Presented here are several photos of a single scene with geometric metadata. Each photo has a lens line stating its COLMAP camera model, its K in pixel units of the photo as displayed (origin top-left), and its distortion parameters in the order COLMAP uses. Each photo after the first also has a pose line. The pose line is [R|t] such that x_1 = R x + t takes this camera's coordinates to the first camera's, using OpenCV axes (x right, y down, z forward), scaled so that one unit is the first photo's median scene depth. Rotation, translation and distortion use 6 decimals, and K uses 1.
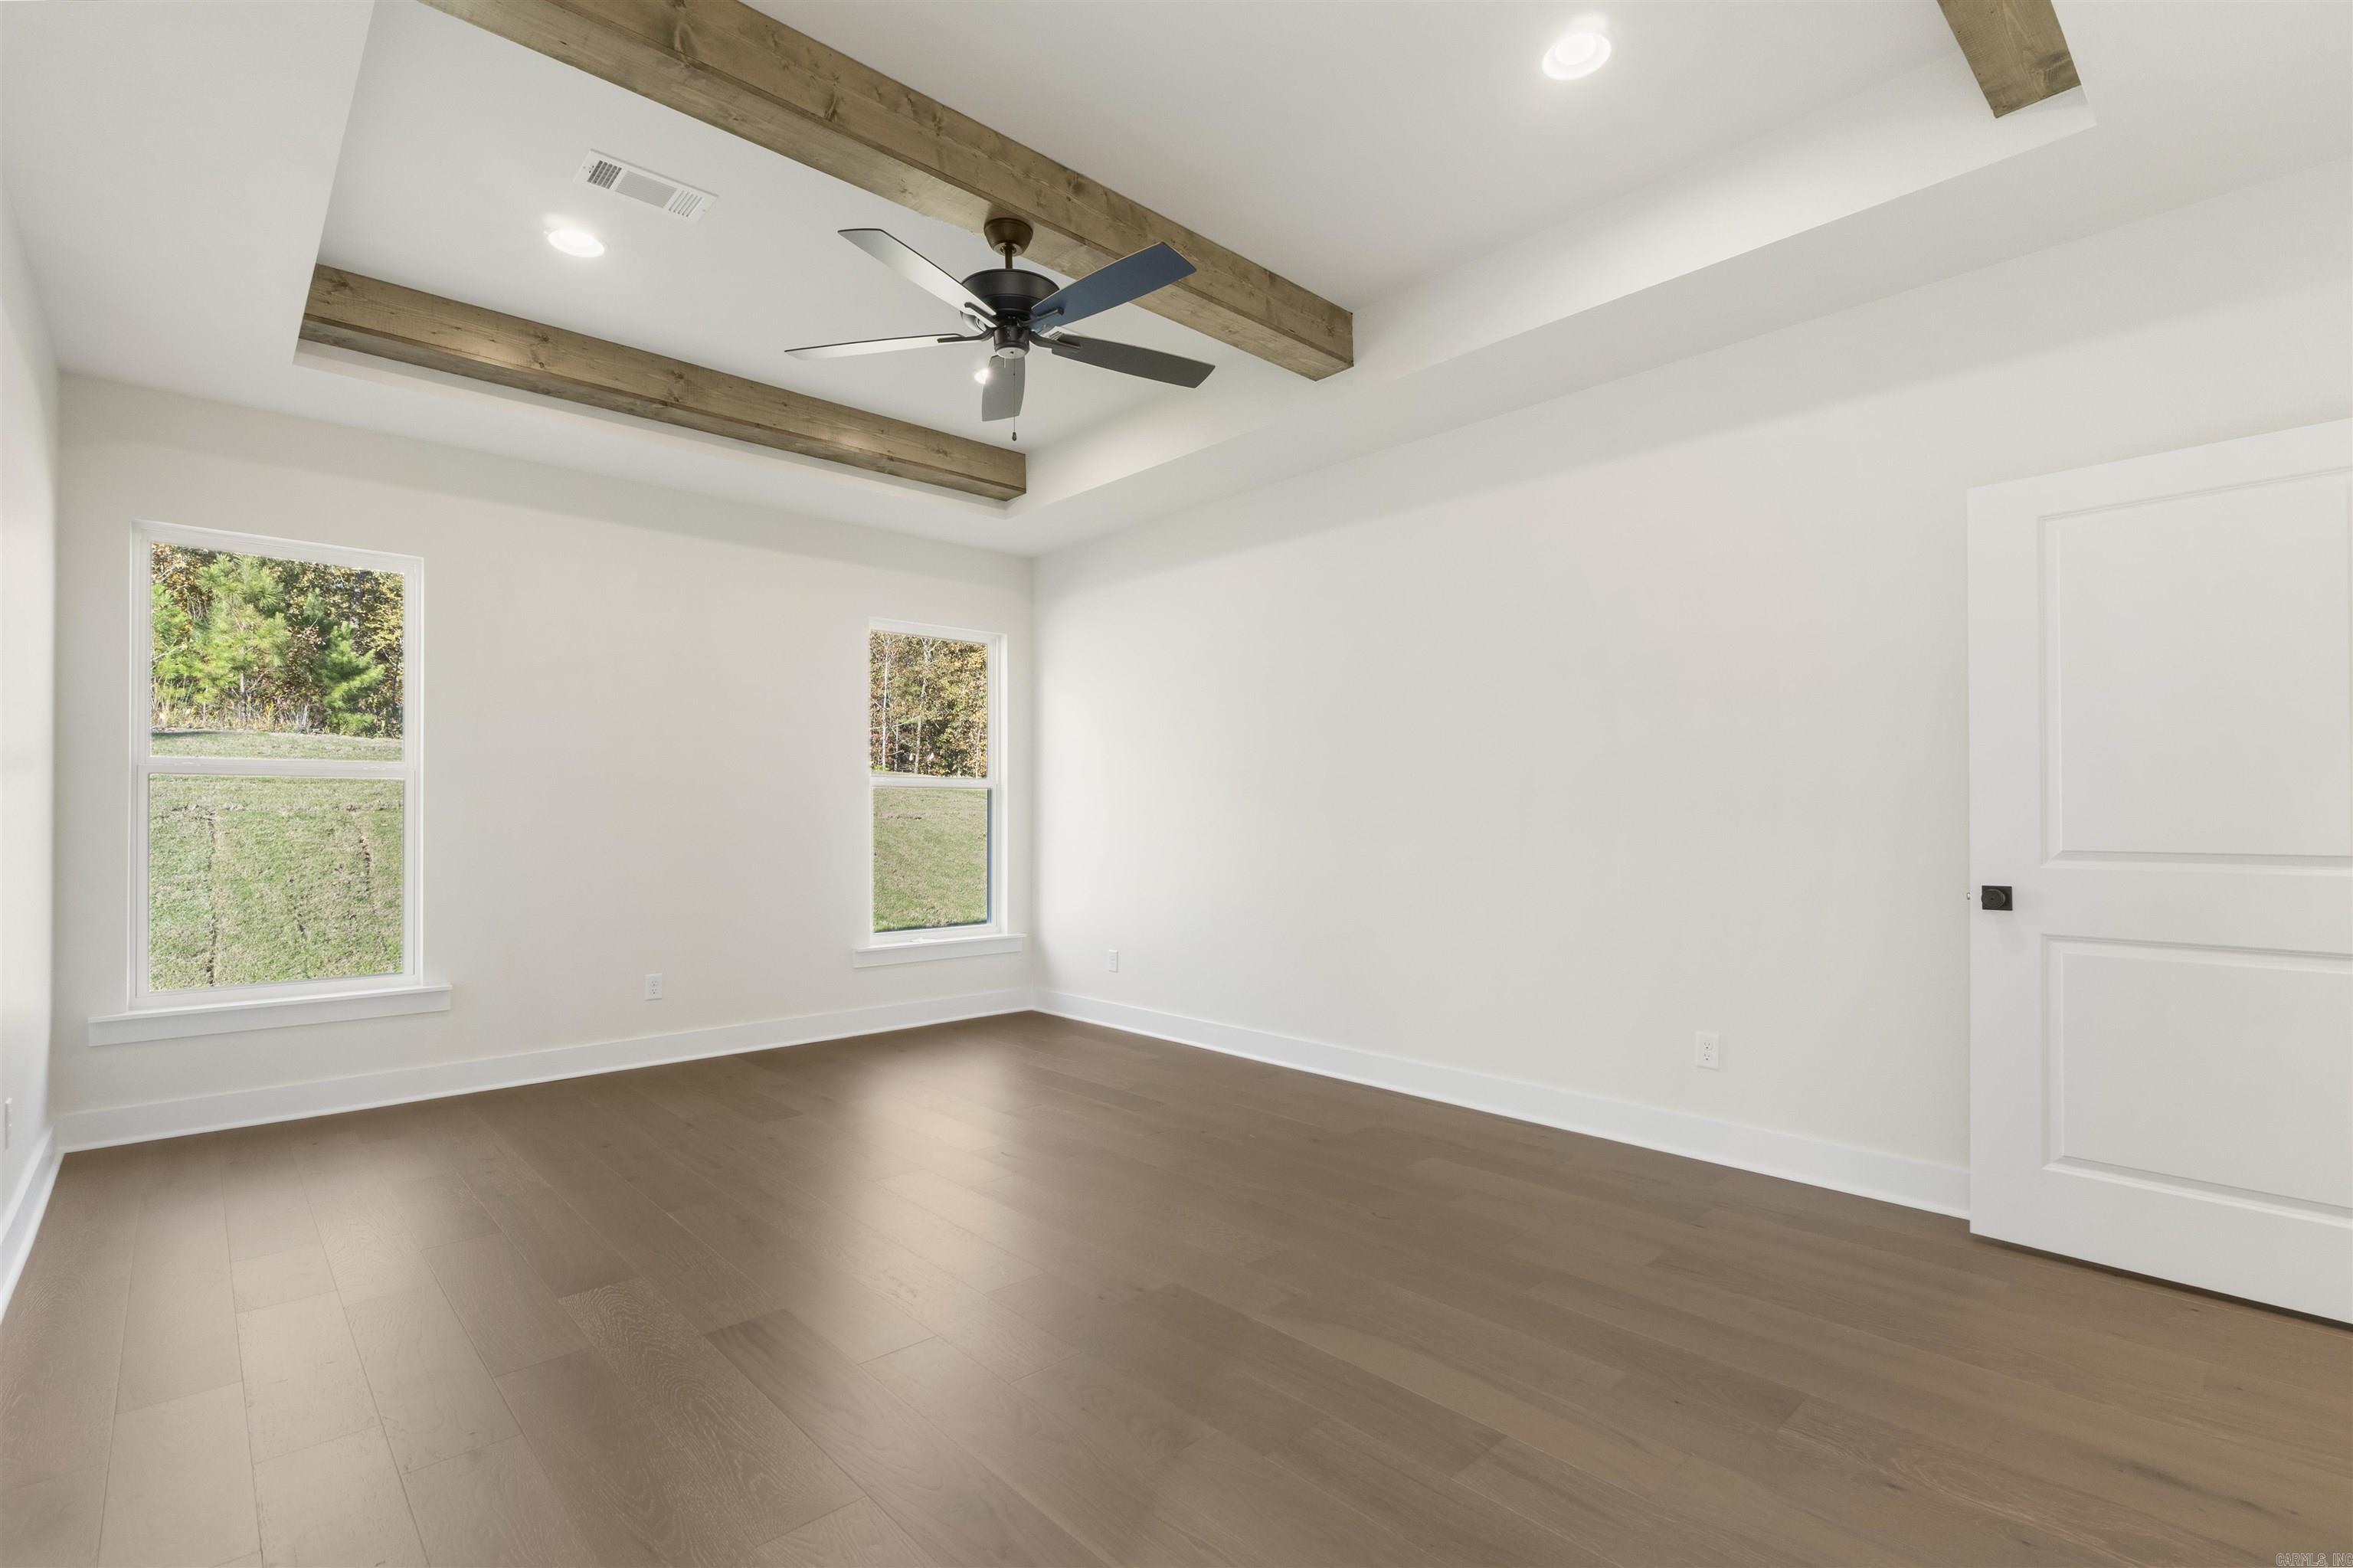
lens RADIAL K [[1070.2, 0, 1176.6], [0, 1070.2, 822.8], [0, 0, 1]] dist [-0.019687, -0.000195]
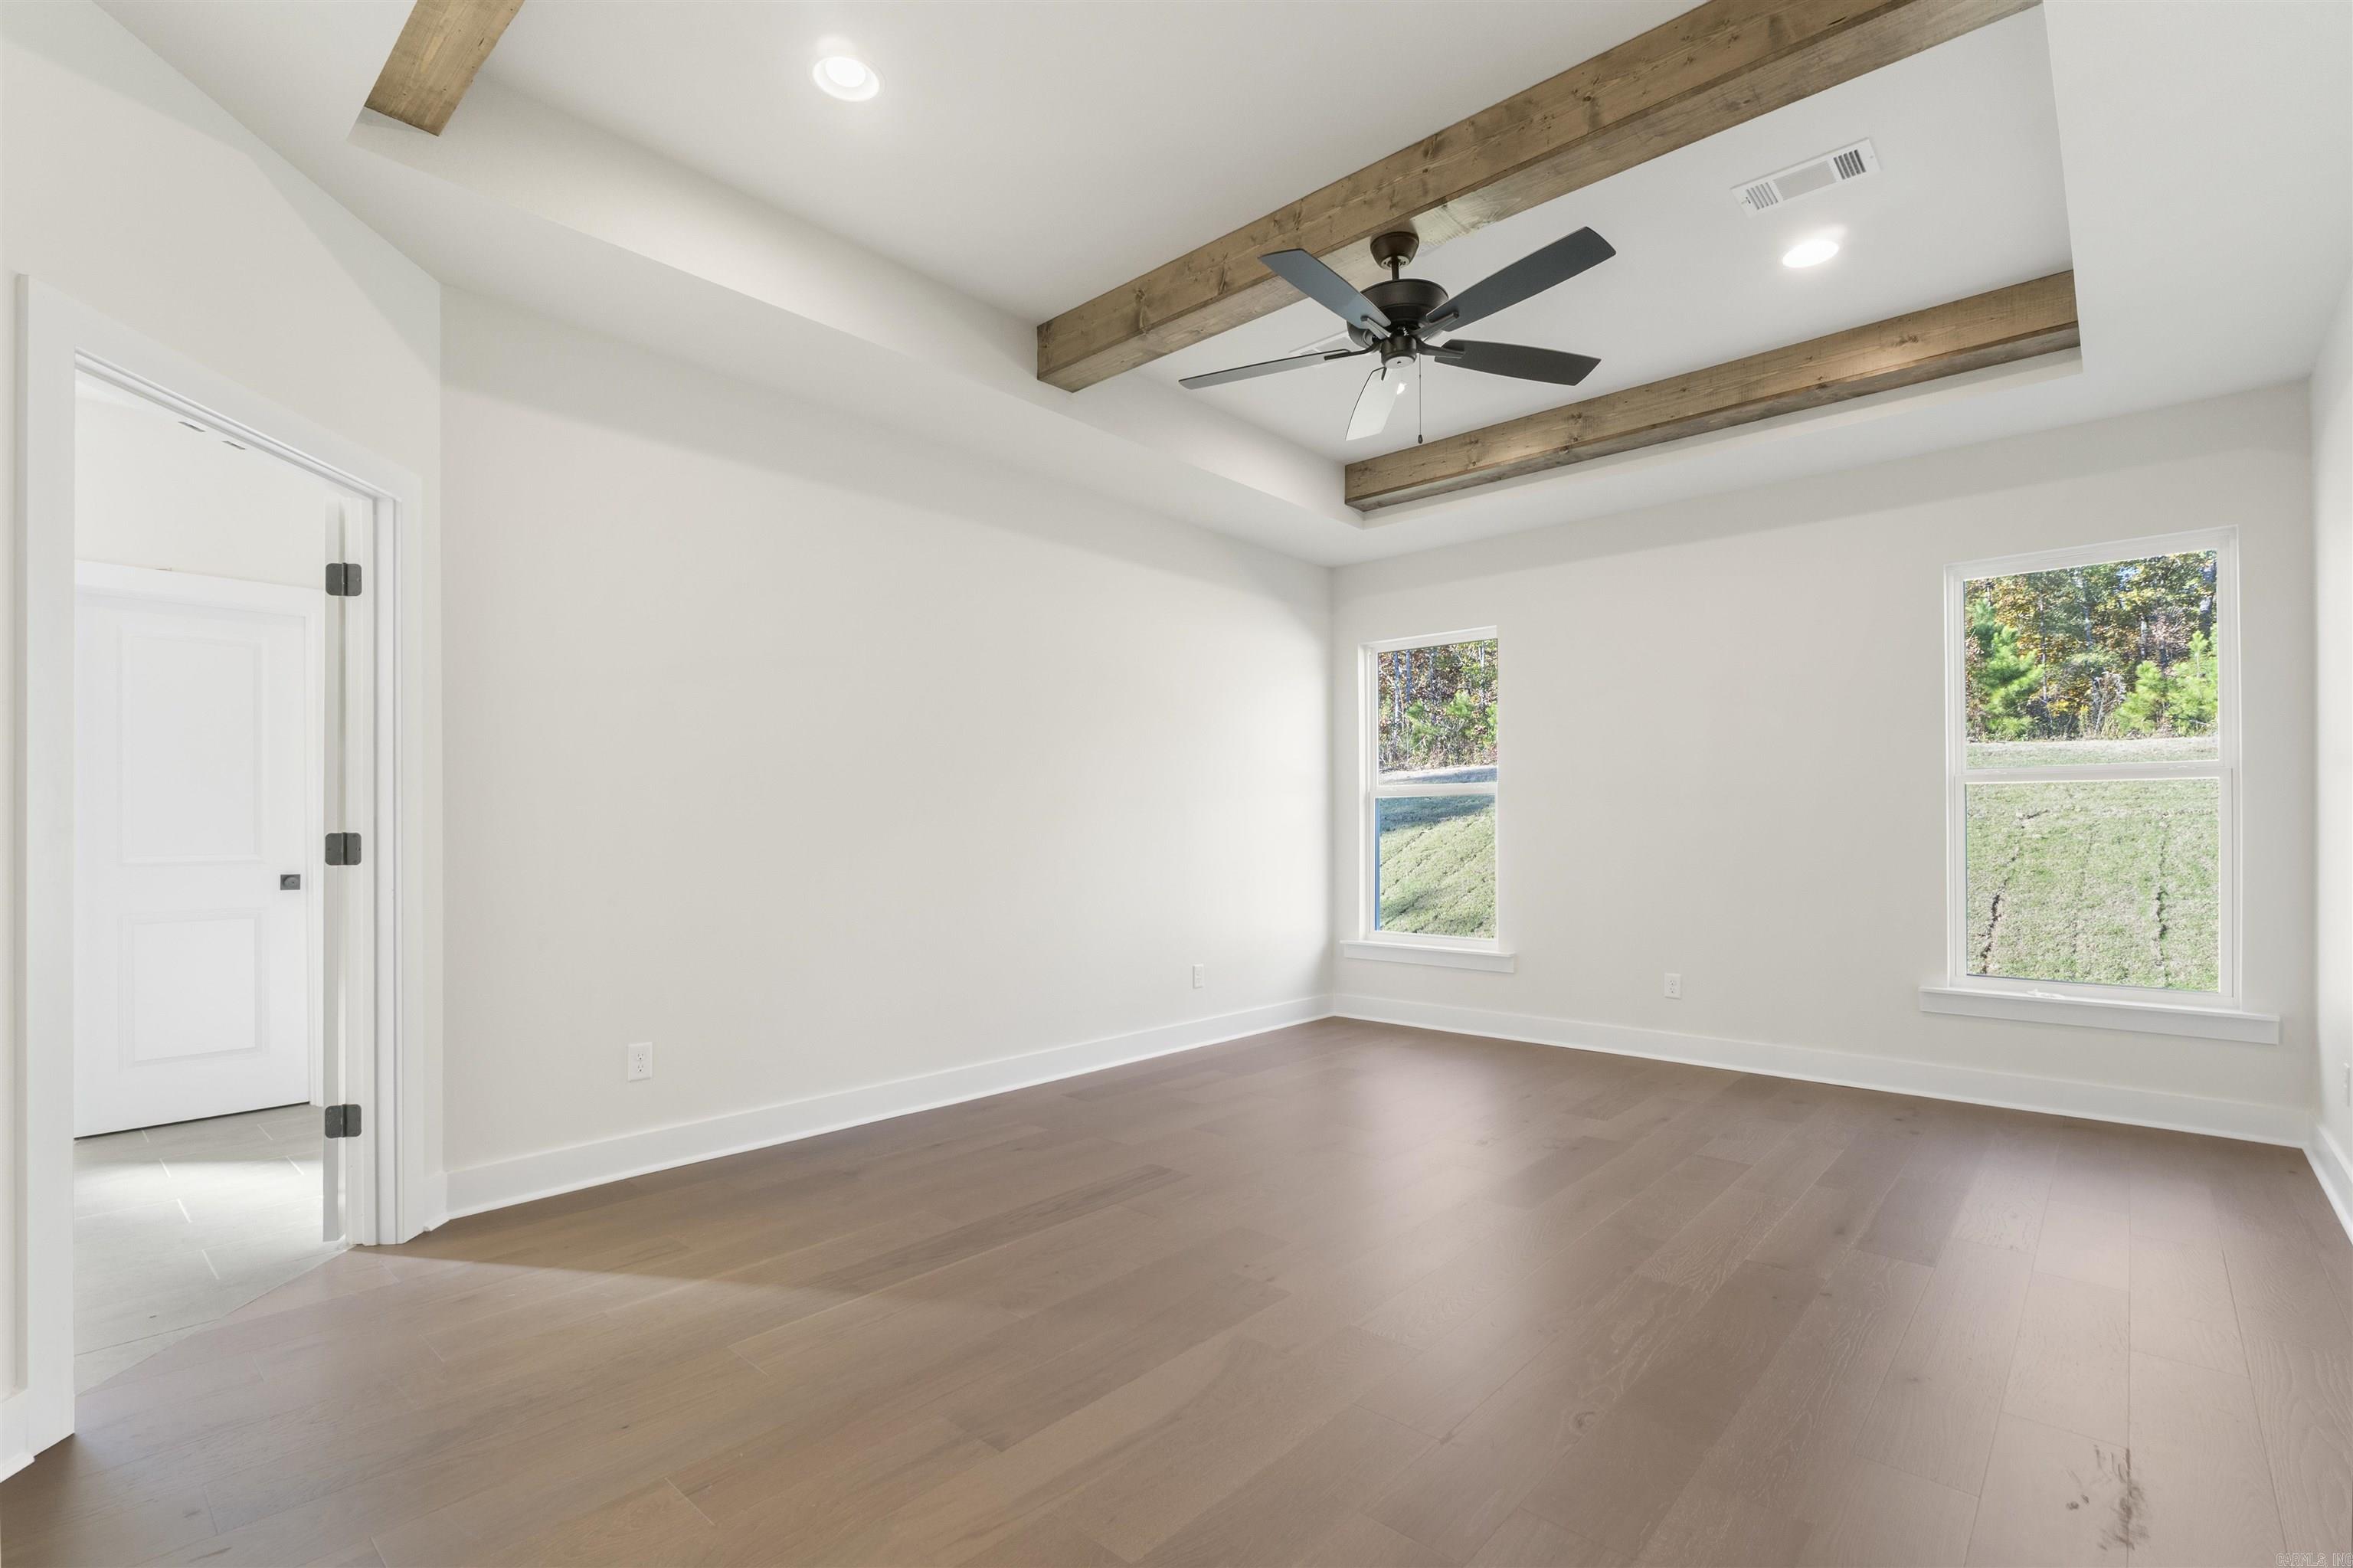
lens RADIAL K [[1070.1, 0, 1167.0], [0, 1070.1, 832.9], [0, 0, 1]] dist [-0.011748, -0.000173]
pose [[0.084959, 0.002543, -0.996381, 0.591666], [0.001636, 0.999995, 0.002692, 0.003312], [0.996383, -0.001859, 0.084954, 0.487638]]
